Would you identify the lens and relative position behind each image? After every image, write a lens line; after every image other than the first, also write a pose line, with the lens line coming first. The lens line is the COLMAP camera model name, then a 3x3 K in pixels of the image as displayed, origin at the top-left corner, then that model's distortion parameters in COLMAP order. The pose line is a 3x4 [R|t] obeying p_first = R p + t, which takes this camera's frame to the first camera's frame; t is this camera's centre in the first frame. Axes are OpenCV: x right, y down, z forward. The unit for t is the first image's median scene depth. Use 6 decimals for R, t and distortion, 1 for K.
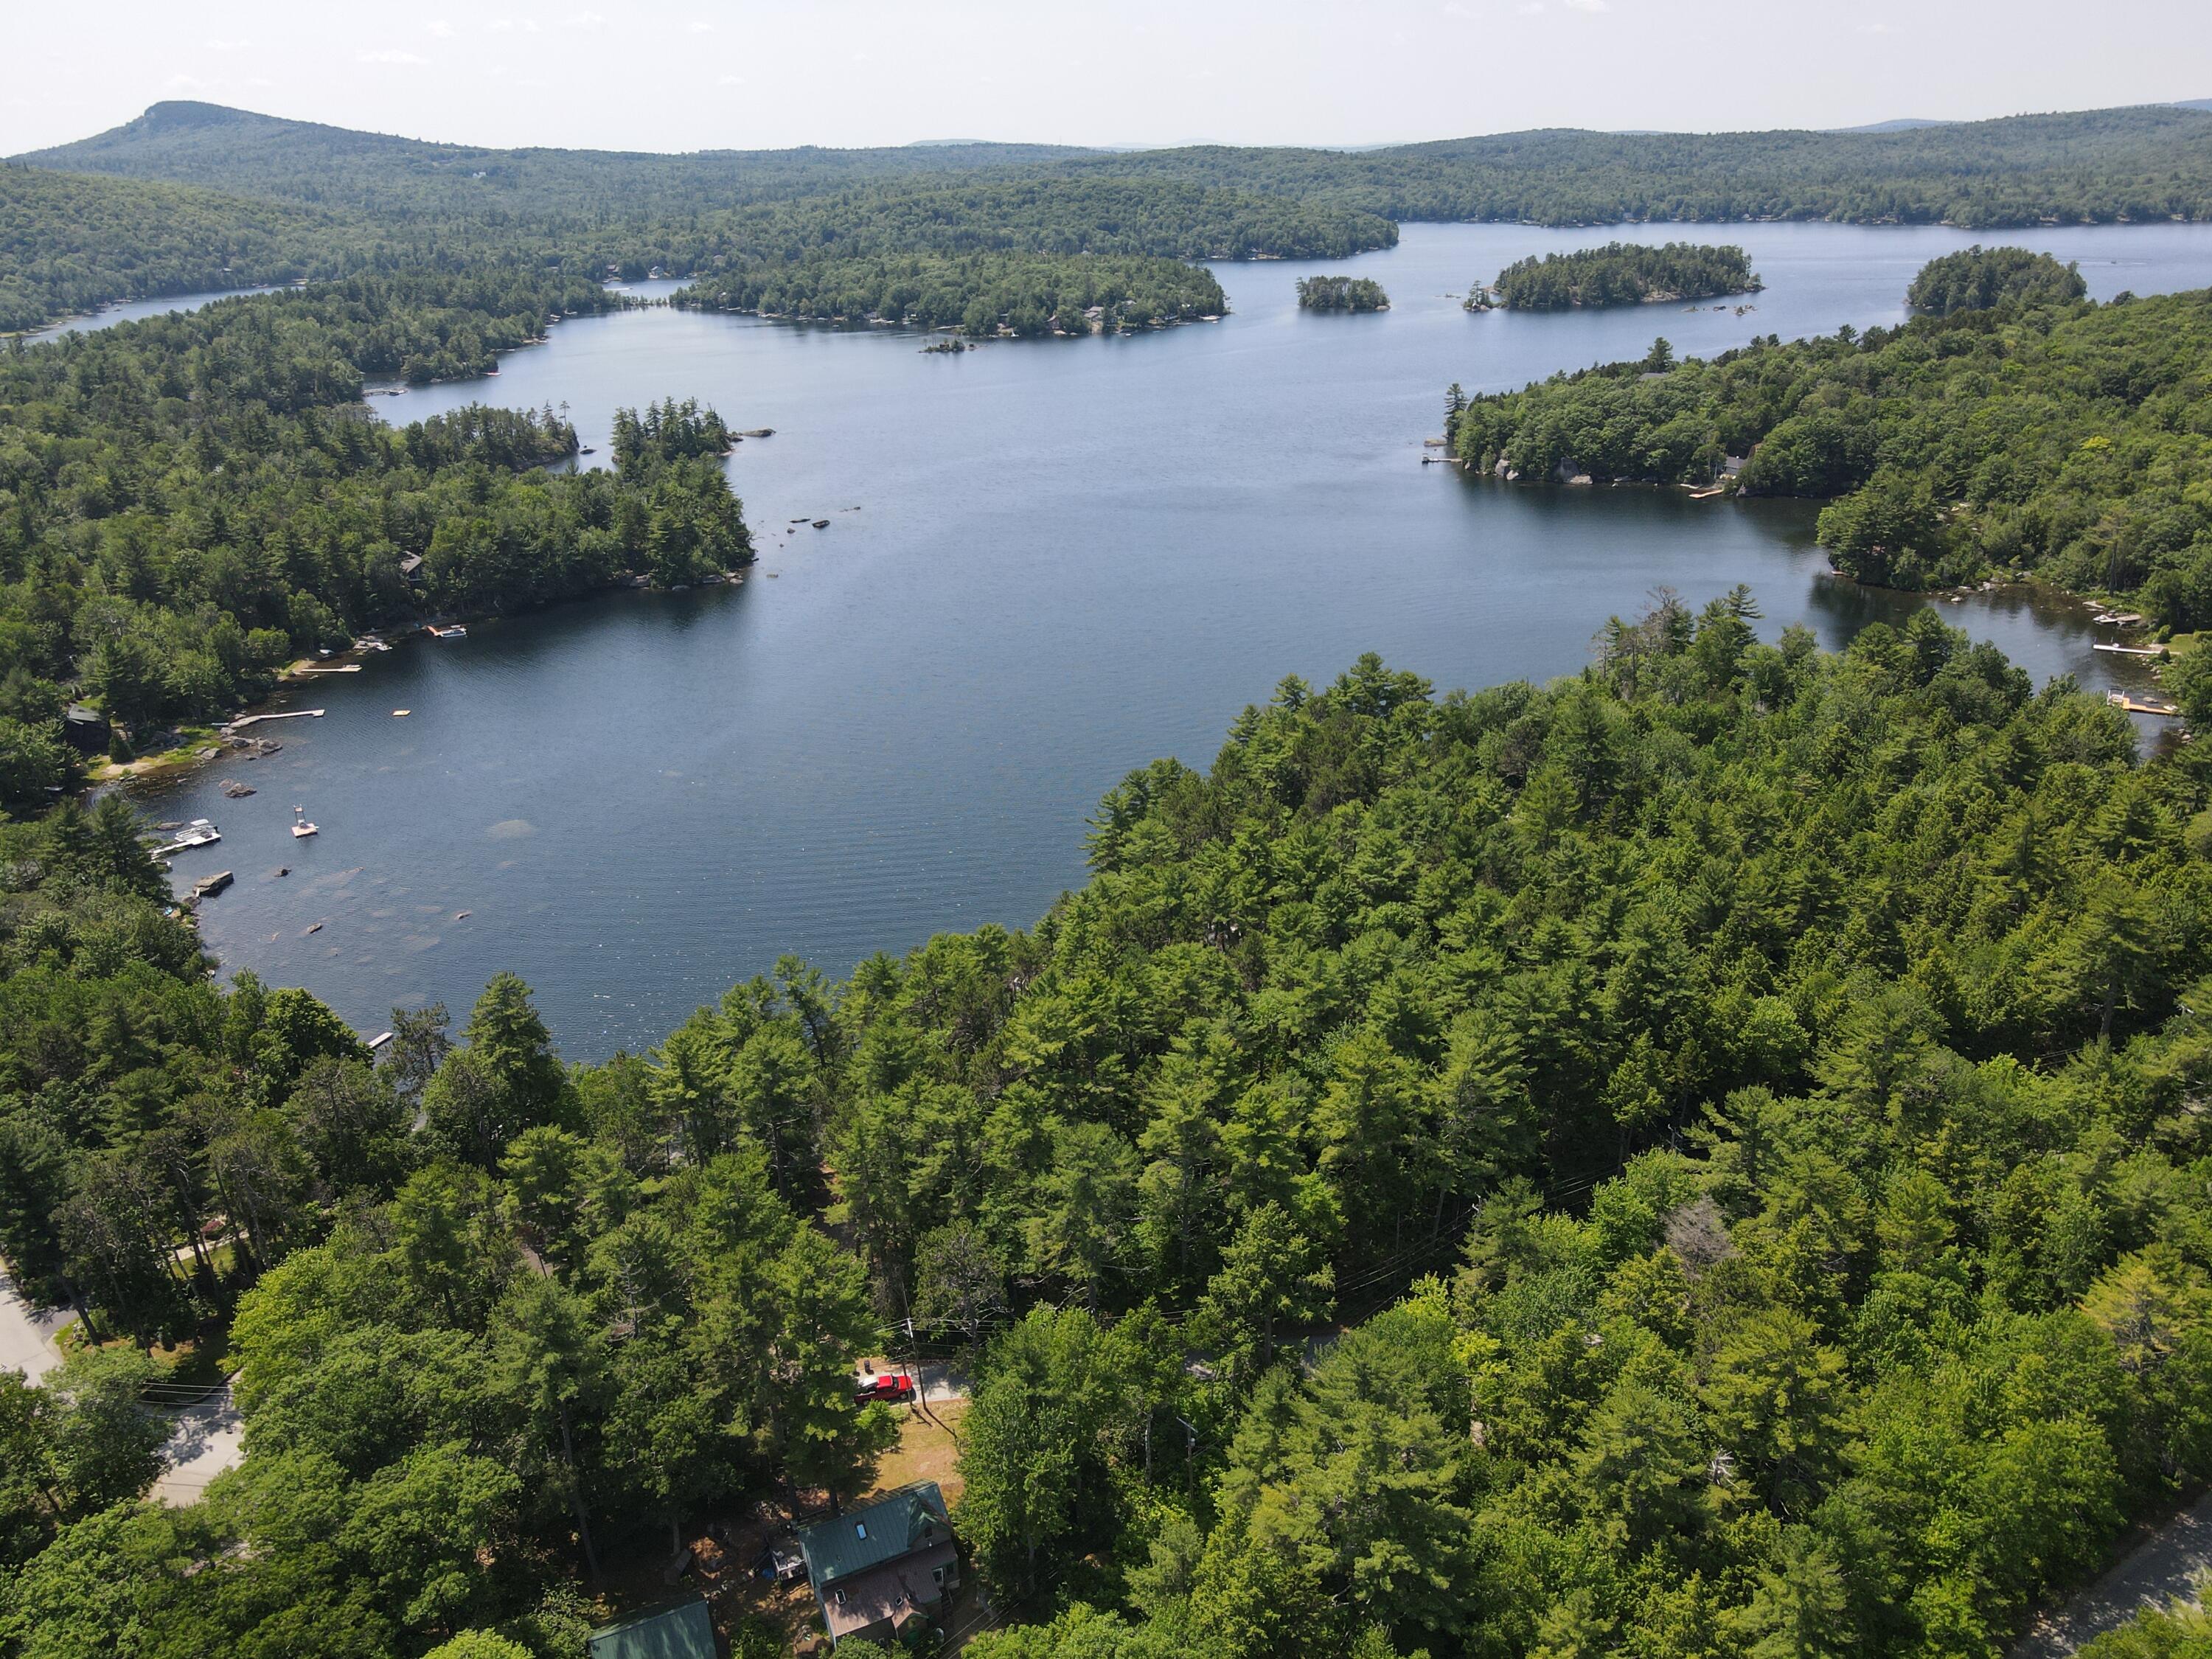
lens RADIAL K [[1619.1, 0, 1106.0], [0, 1619.1, 829.5], [0, 0, 1]] dist [0.004387, 0.027039]
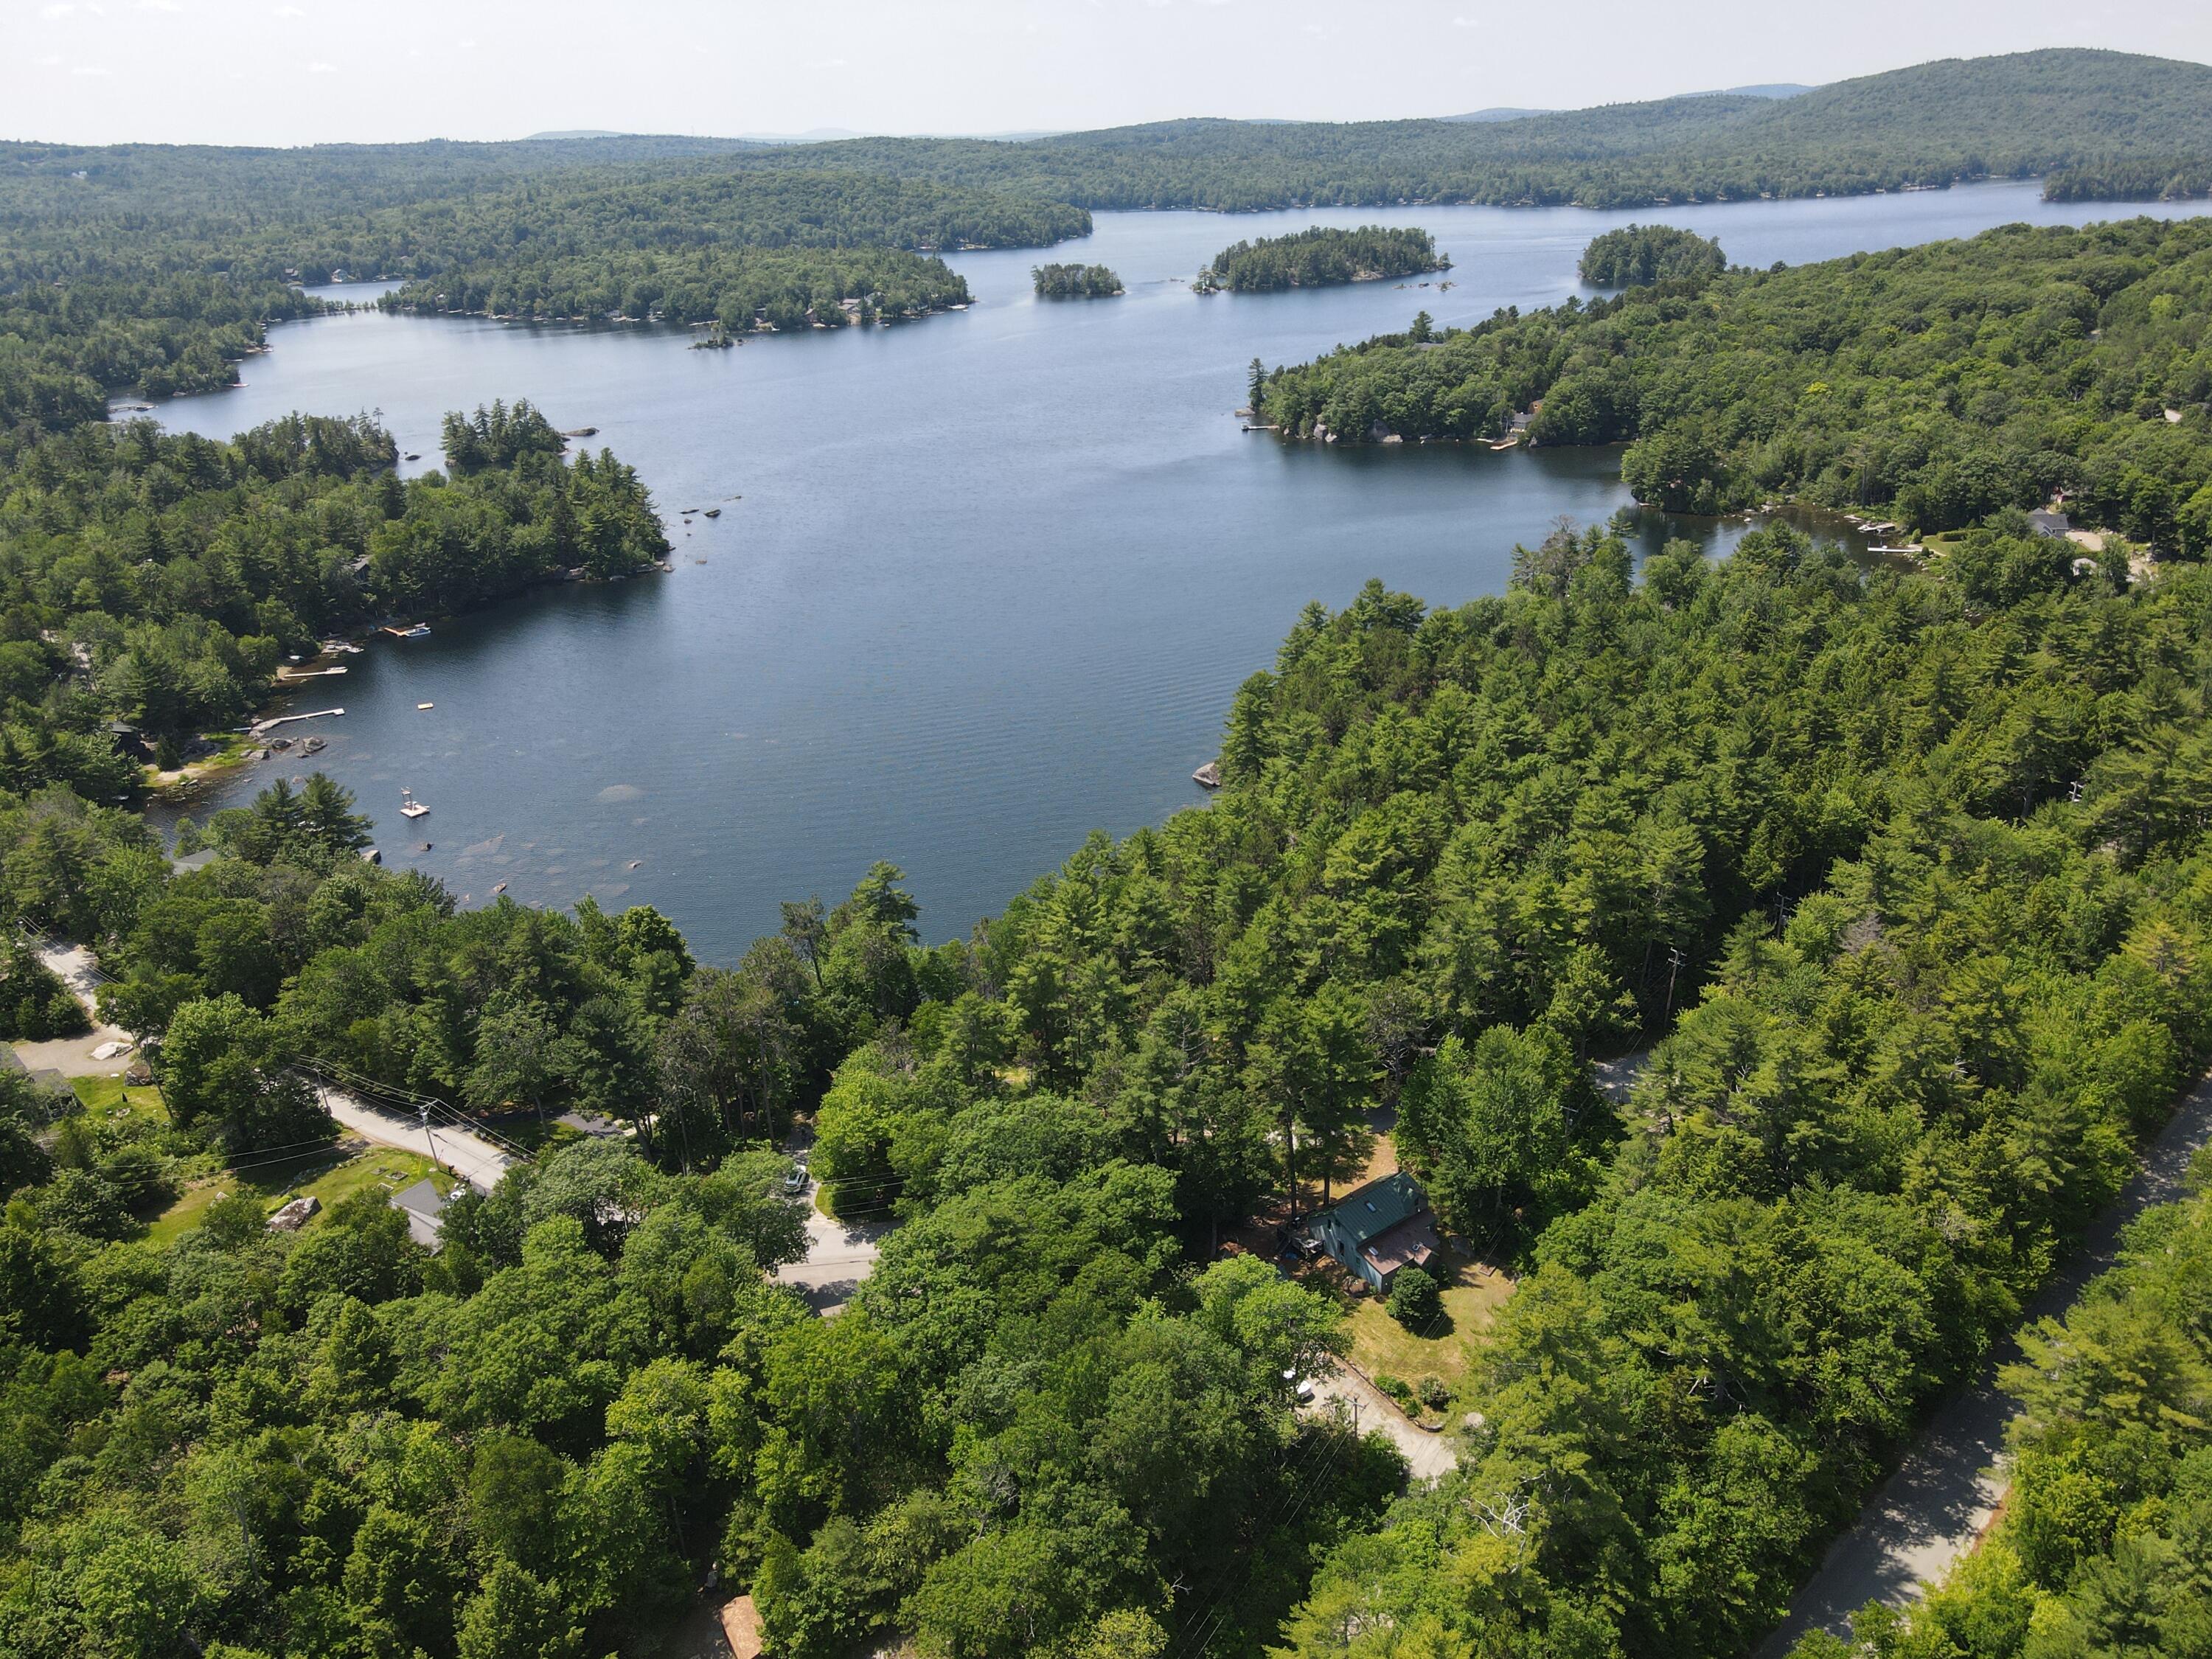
lens RADIAL K [[1619.1, 0, 1106.0], [0, 1619.1, 829.5], [0, 0, 1]] dist [0.004387, 0.027039]
pose [[0.978027, -0.089777, 0.188156, -0.143989], [0.088728, 0.995957, 0.014009, 0.021048], [-0.188653, 0.002993, 0.982039, -0.065761]]
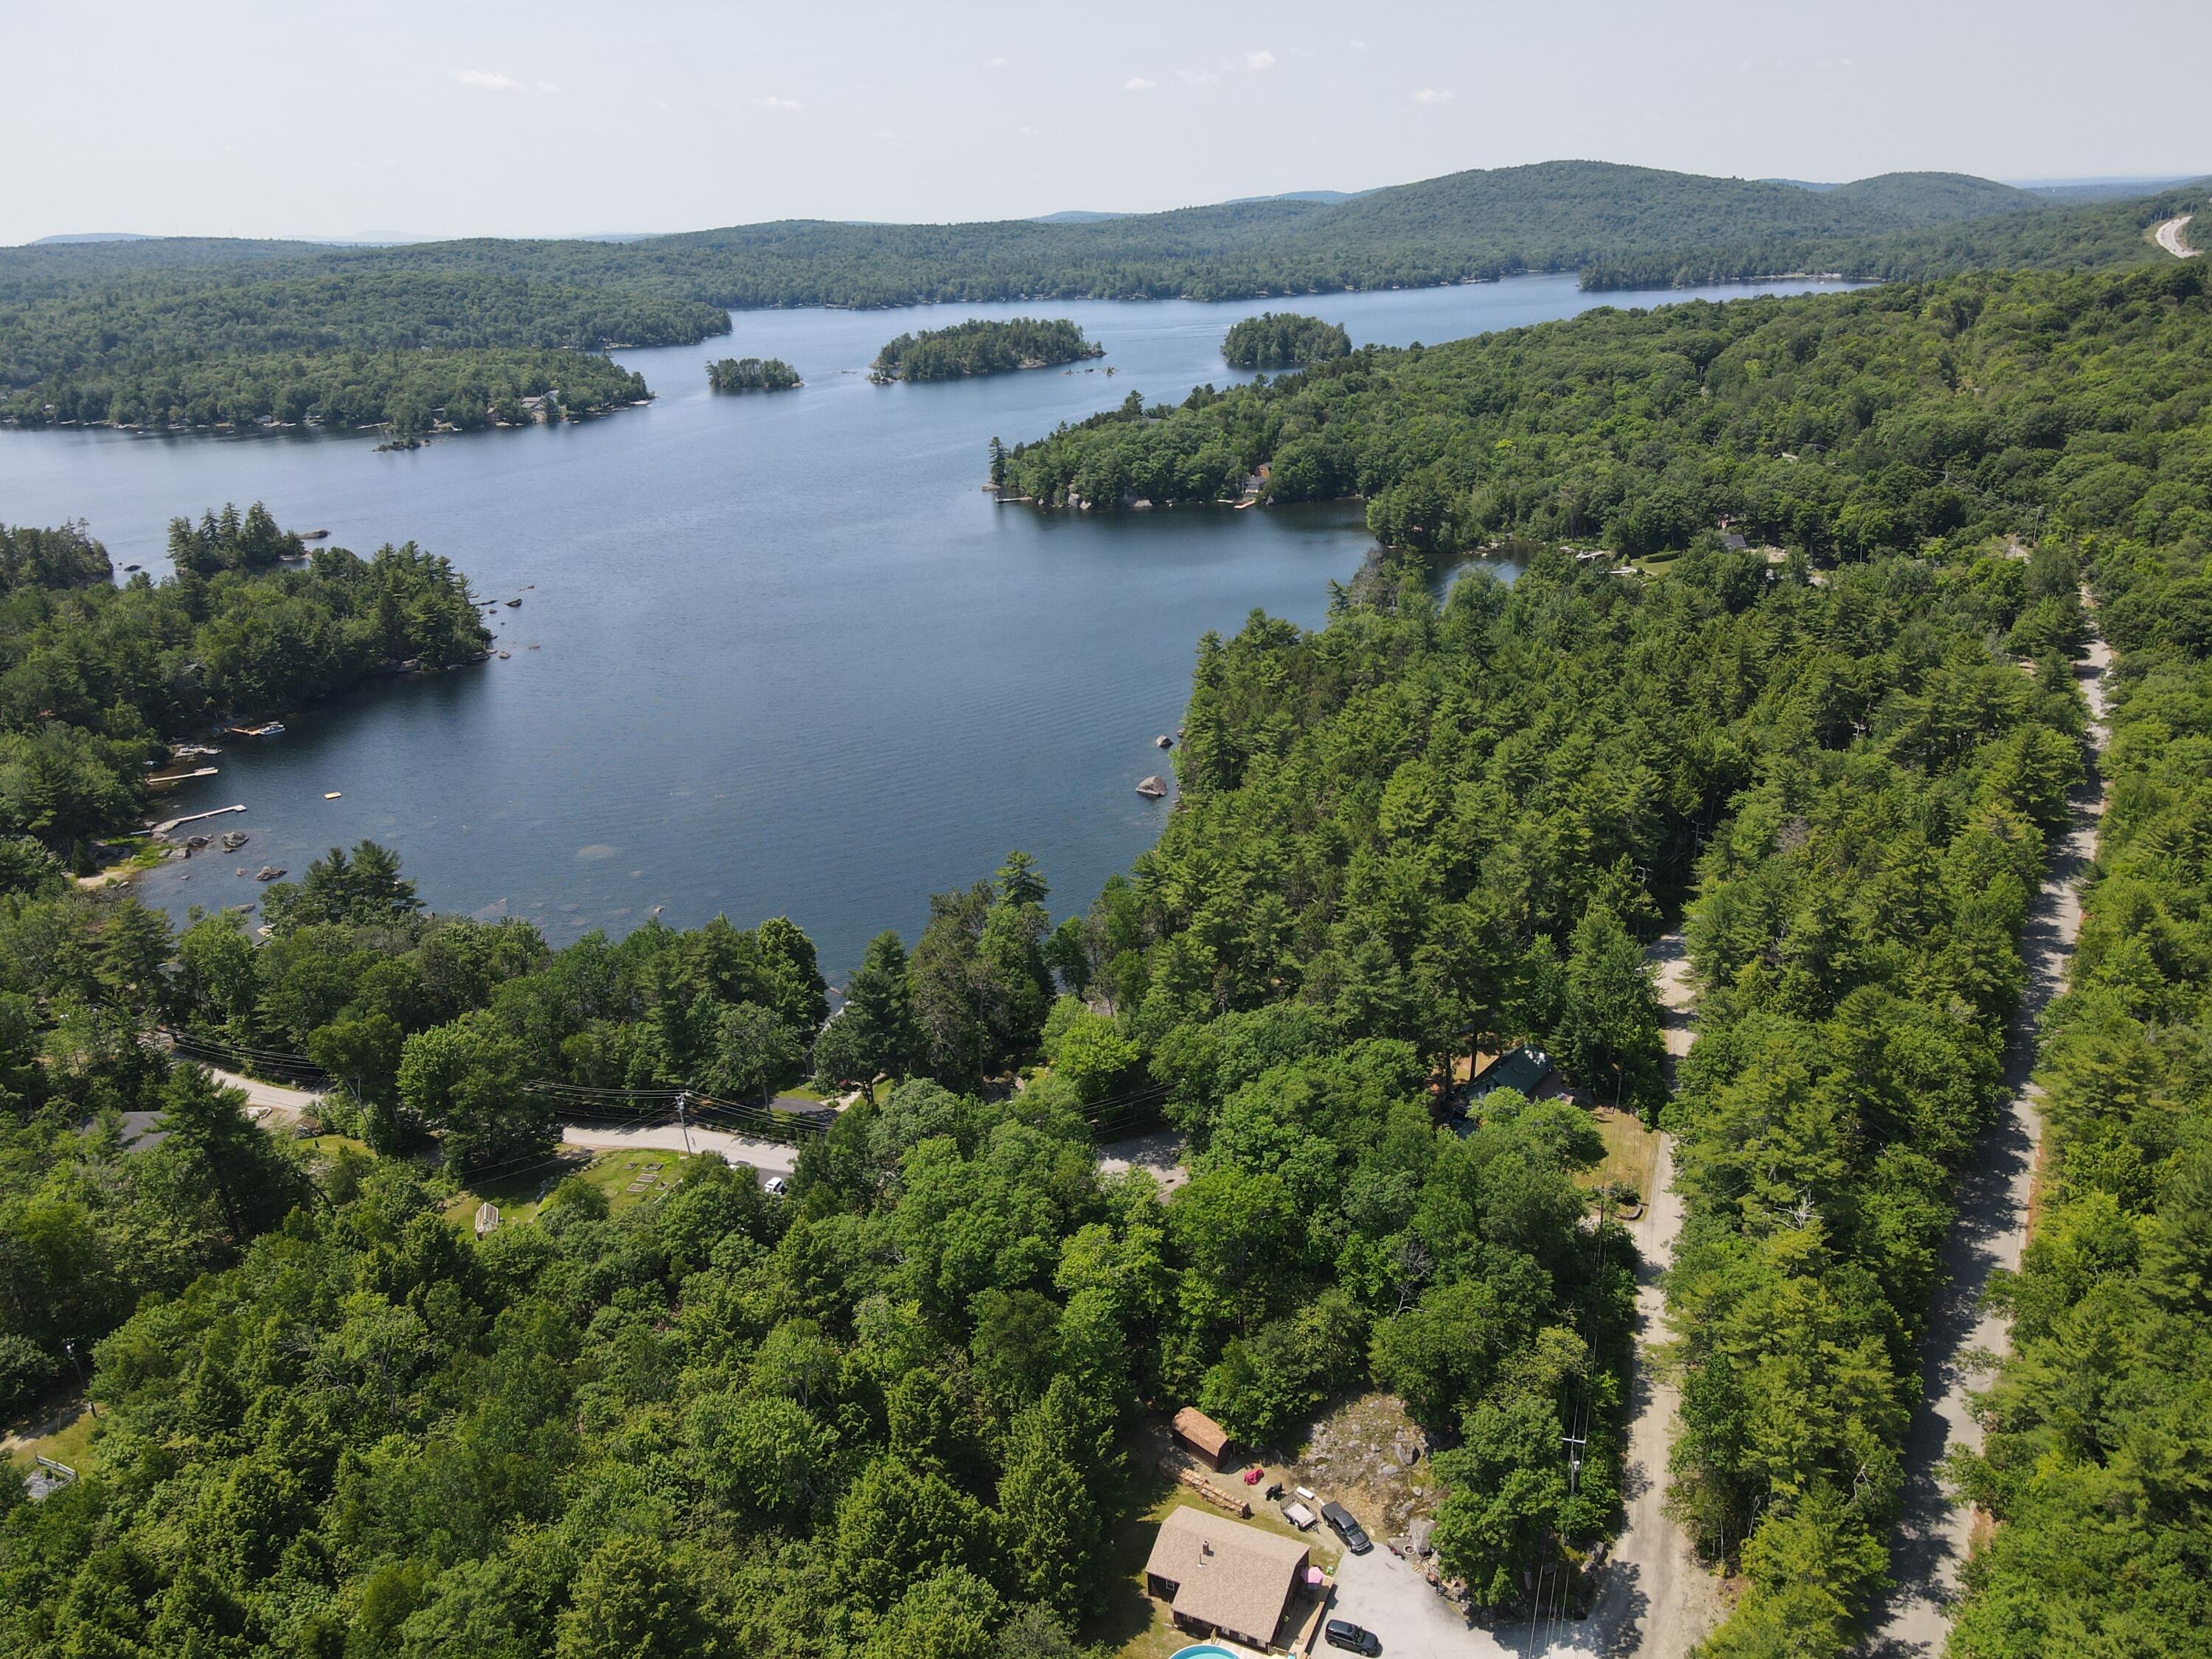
lens RADIAL K [[1623.5, 0, 1106.5], [0, 1623.5, 821.4], [0, 0, 1]] dist [-0.003981, 0.044229]
pose [[0.898964, -0.160672, 0.407489, -0.282849], [0.181953, 0.983211, -0.013732, 0.032354], [-0.398442, 0.086488, 0.913107, -0.087071]]
